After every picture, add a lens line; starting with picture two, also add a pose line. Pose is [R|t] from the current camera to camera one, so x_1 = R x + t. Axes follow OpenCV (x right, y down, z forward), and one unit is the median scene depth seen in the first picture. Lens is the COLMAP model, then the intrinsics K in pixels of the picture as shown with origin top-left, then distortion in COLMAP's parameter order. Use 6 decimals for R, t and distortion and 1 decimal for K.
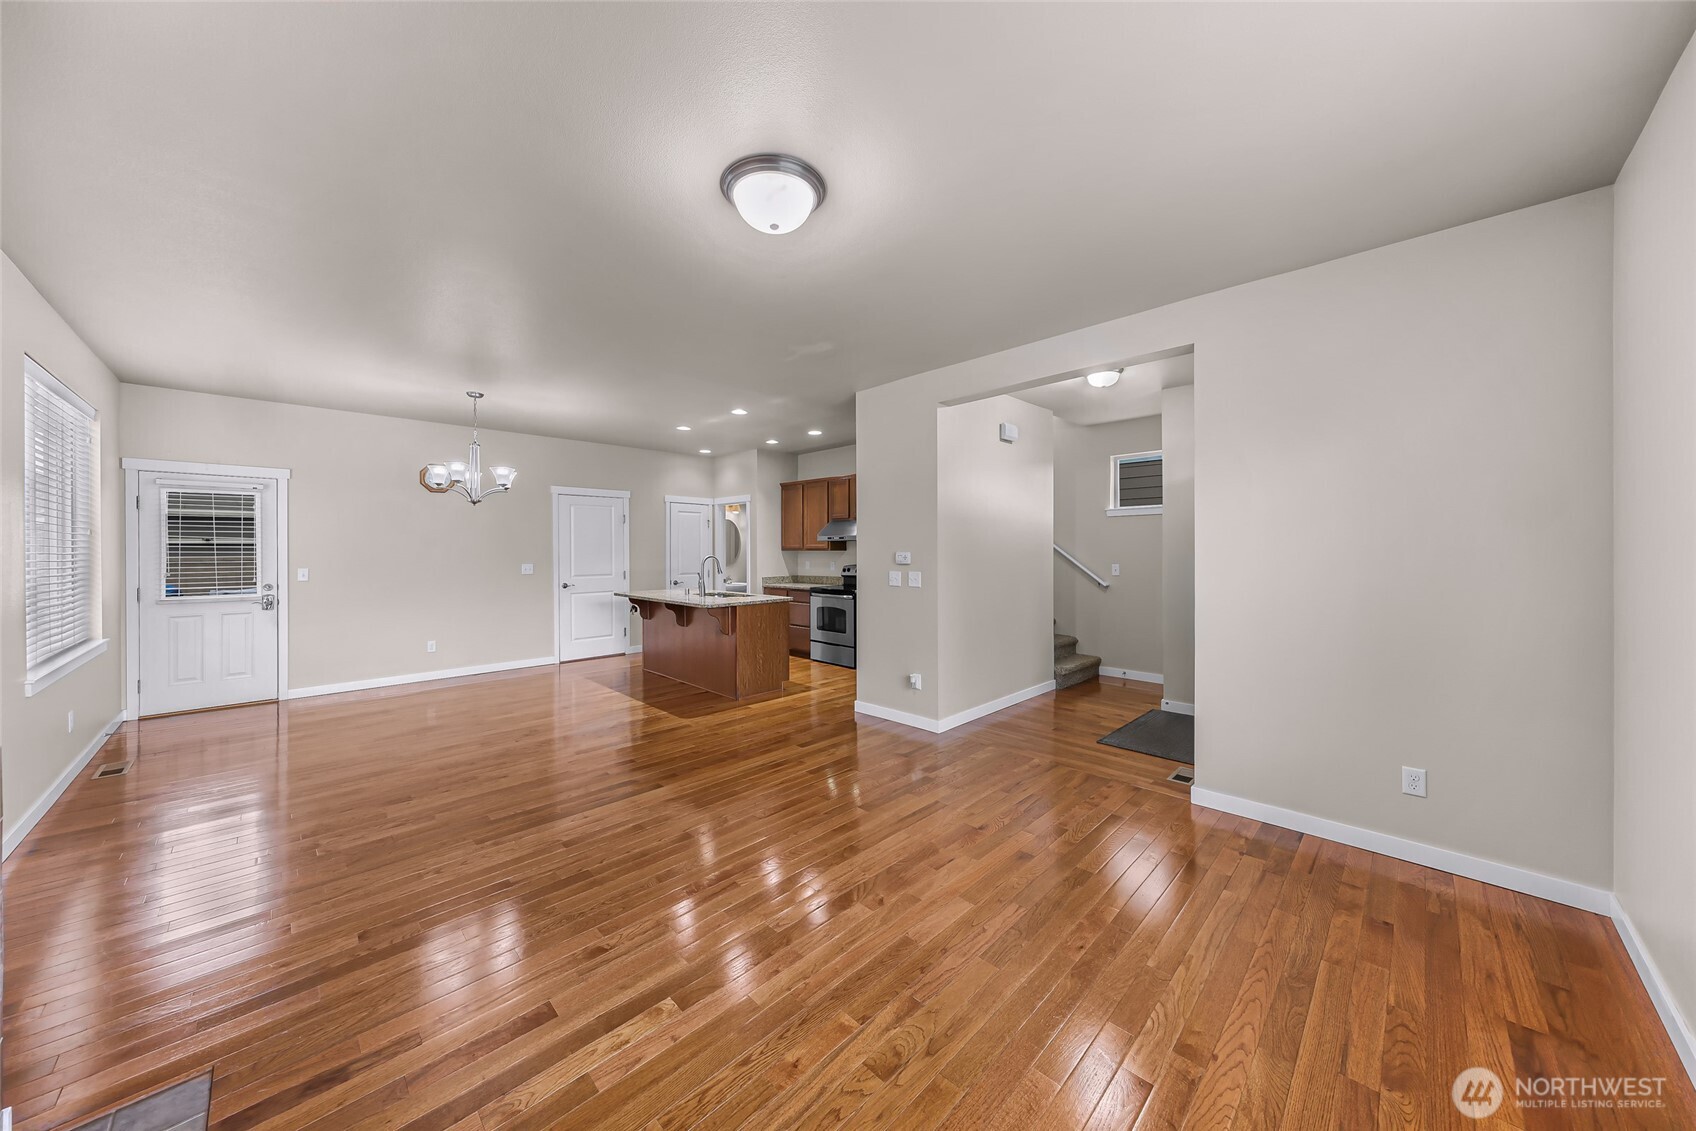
lens RADIAL K [[577.9, 0, 840.7], [0, 577.9, 549.1], [0, 0, 1]] dist [0.002328, -0.000005]
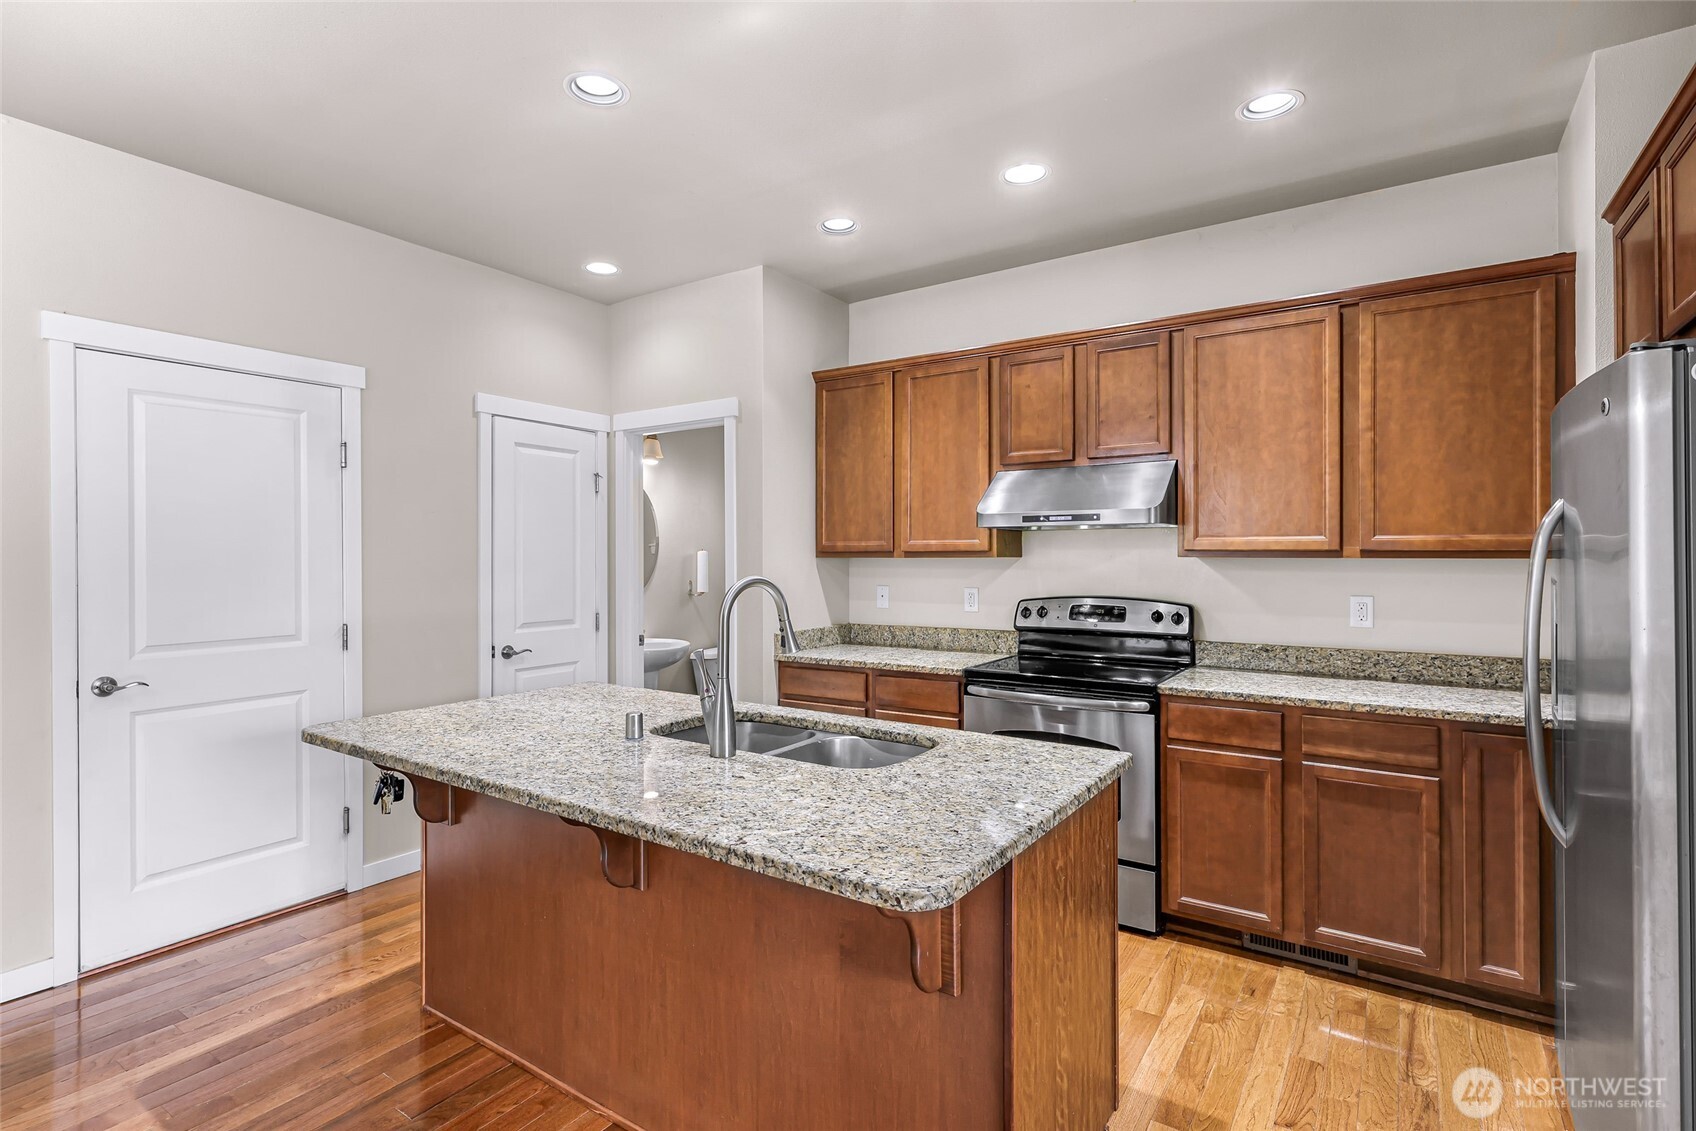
lens RADIAL K [[825.2, 0, 839.8], [0, 825.2, 554.3], [0, 0, 1]] dist [0.001123, 0.001529]
pose [[0.981835, 0.000215, 0.189737, -0.296209], [0.000564, 0.999992, -0.004054, 0.004421], [-0.189736, 0.004088, 0.981827, 0.773061]]
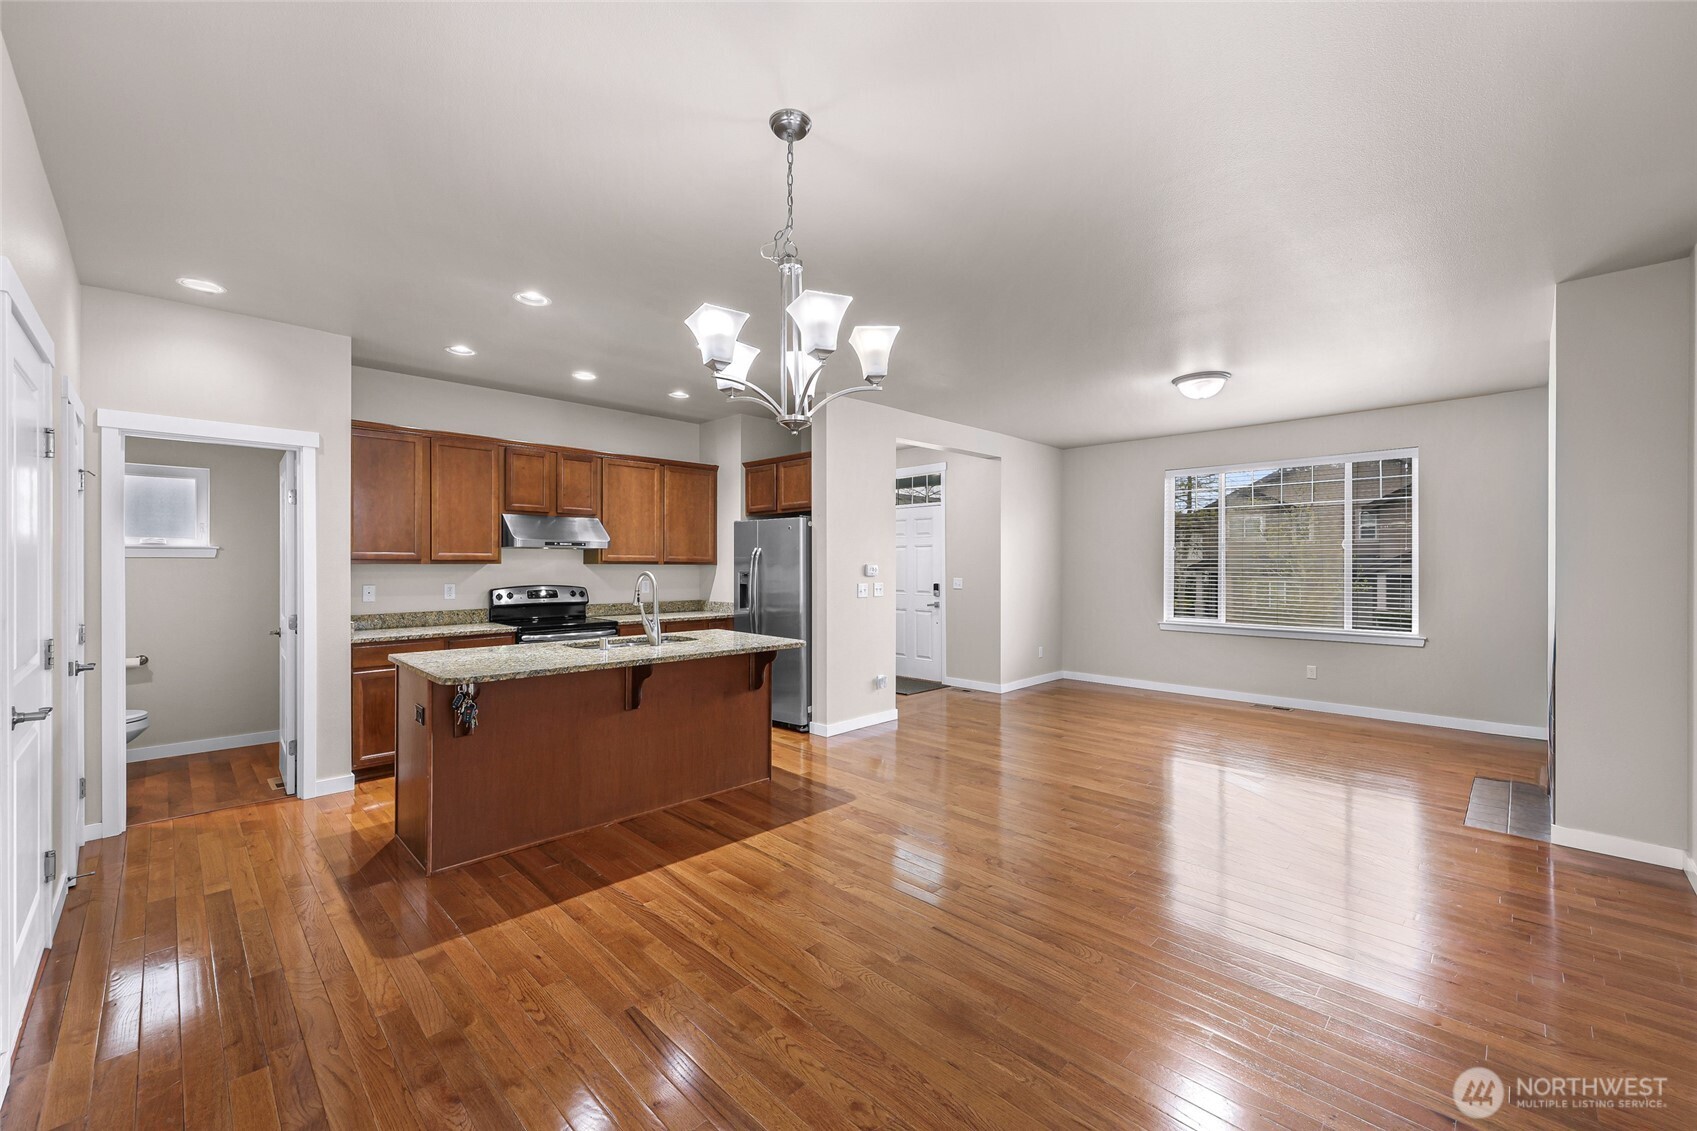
lens RADIAL K [[679.0, 0, 843.0], [0, 679.0, 562.9], [0, 0, 1]] dist [0.003851, -0.000341]
pose [[-0.002044, 0.003861, 0.999990, -1.031972], [-0.000572, 0.999992, -0.003862, 0.006049], [-0.999998, -0.000580, -0.002042, 0.948269]]
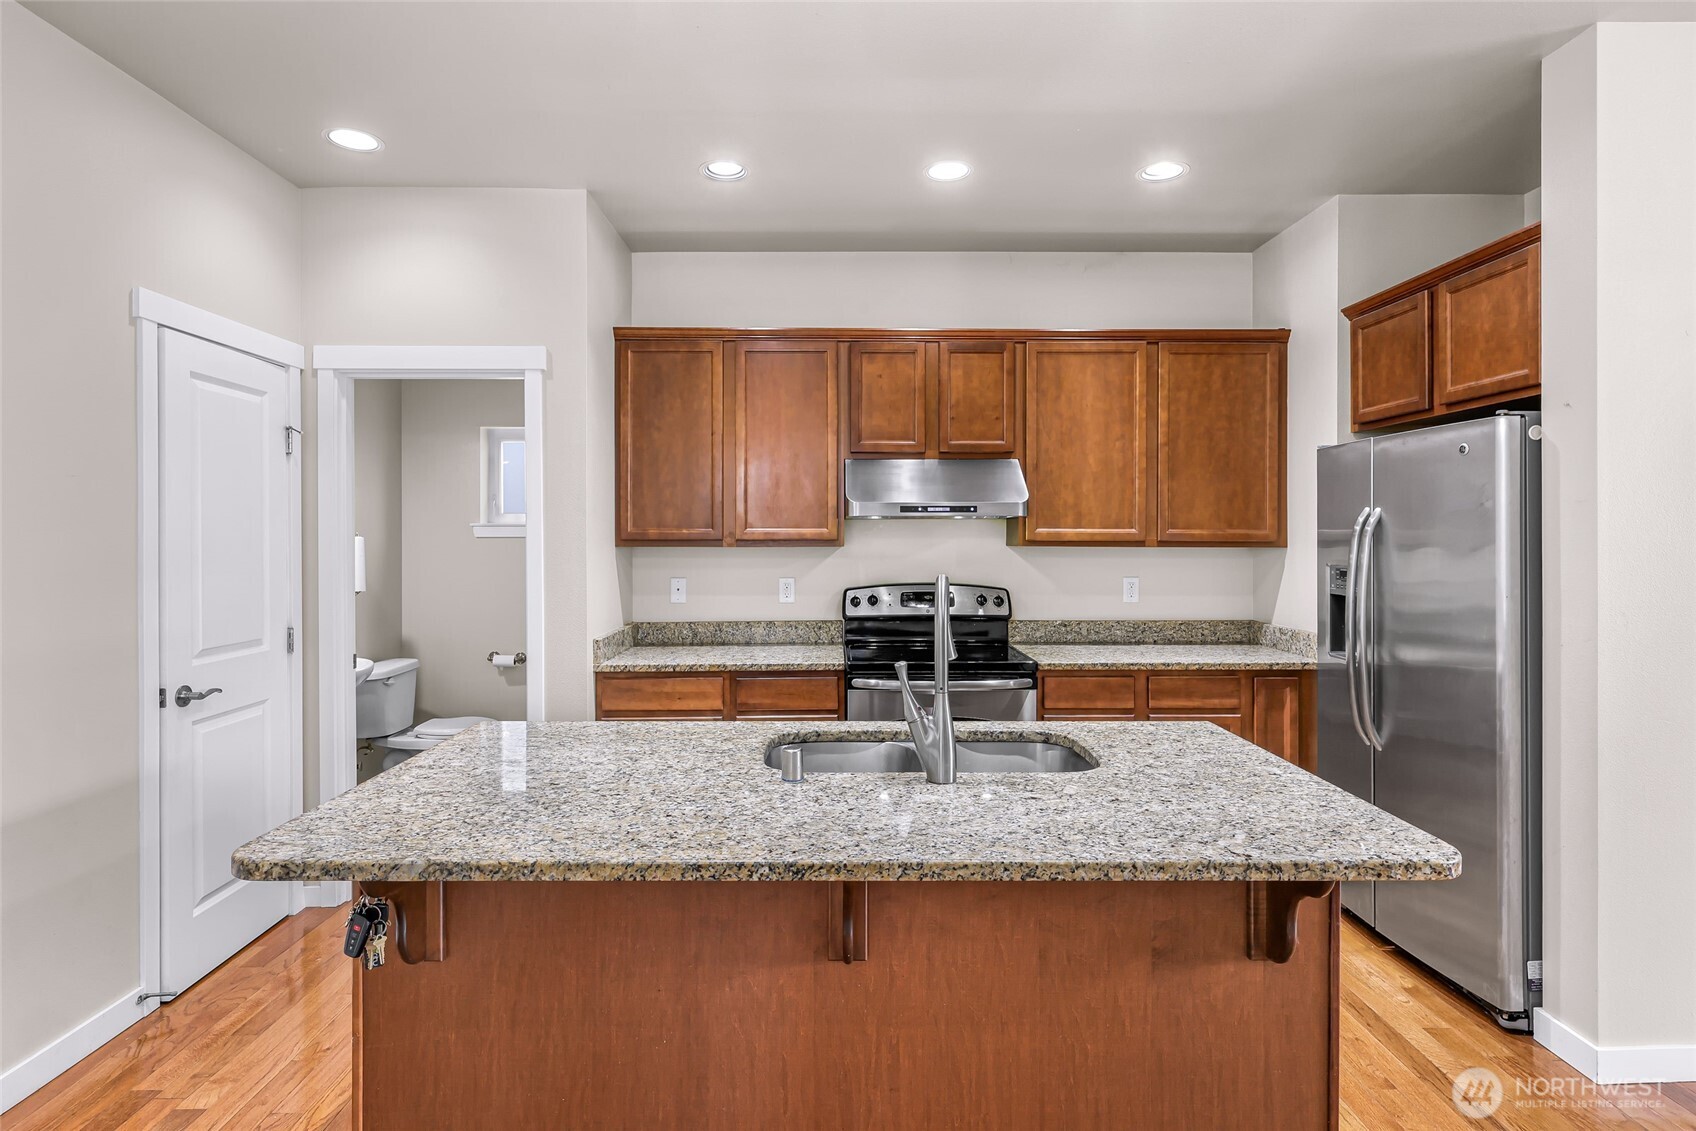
lens RADIAL K [[857.5, 0, 844.4], [0, 857.5, 540.5], [0, 0, 1]] dist [0.001521, 0.000148]
pose [[0.694034, -0.001273, 0.719941, -0.552099], [0.000327, 0.999999, 0.001453, -0.001846], [-0.719942, -0.000773, 0.694034, 0.944360]]
